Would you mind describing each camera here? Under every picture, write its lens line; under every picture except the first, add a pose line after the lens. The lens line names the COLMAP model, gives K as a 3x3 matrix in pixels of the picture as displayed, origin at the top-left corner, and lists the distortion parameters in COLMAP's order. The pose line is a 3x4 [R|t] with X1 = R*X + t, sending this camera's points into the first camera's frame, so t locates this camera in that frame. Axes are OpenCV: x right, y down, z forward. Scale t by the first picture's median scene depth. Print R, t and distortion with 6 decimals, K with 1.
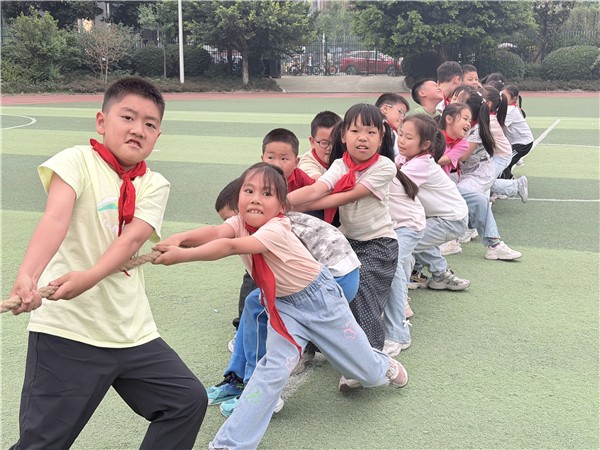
lens RADIAL K [[826.6, 0, 304.7], [0, 826.6, 226.8], [0, 0, 1]] dist [0.050743, 0.000000]
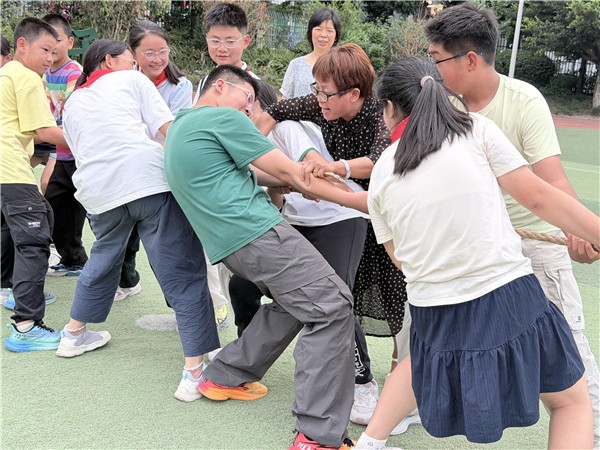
lens RADIAL K [[826.6, 0, 305.8], [0, 826.6, 226.7], [0, 0, 1]] dist [0.050743, 0.000000]
pose [[0.926178, 0.132408, -0.353076, -0.037127], [-0.138051, 0.990382, 0.009274, -0.040567], [0.350908, 0.040153, 0.935549, 0.233430]]
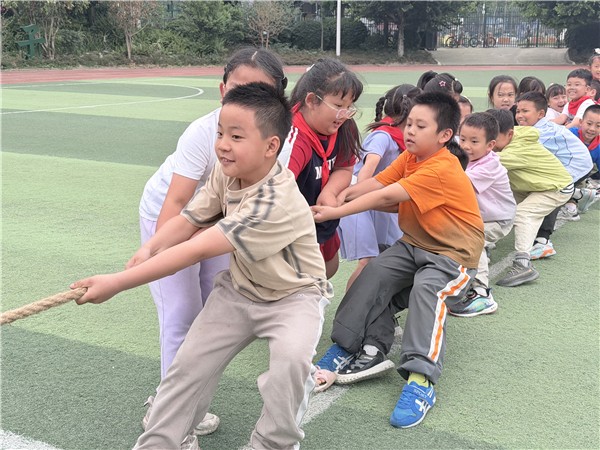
lens RADIAL K [[826.6, 0, 300.7], [0, 826.6, 224.6], [0, 0, 1]] dist [0.050743, 0.000000]
pose [[0.982325, 0.041837, -0.182447, 0.001568], [-0.036264, 0.998771, 0.033780, 0.001567], [0.183636, -0.026567, 0.982635, -0.016914]]
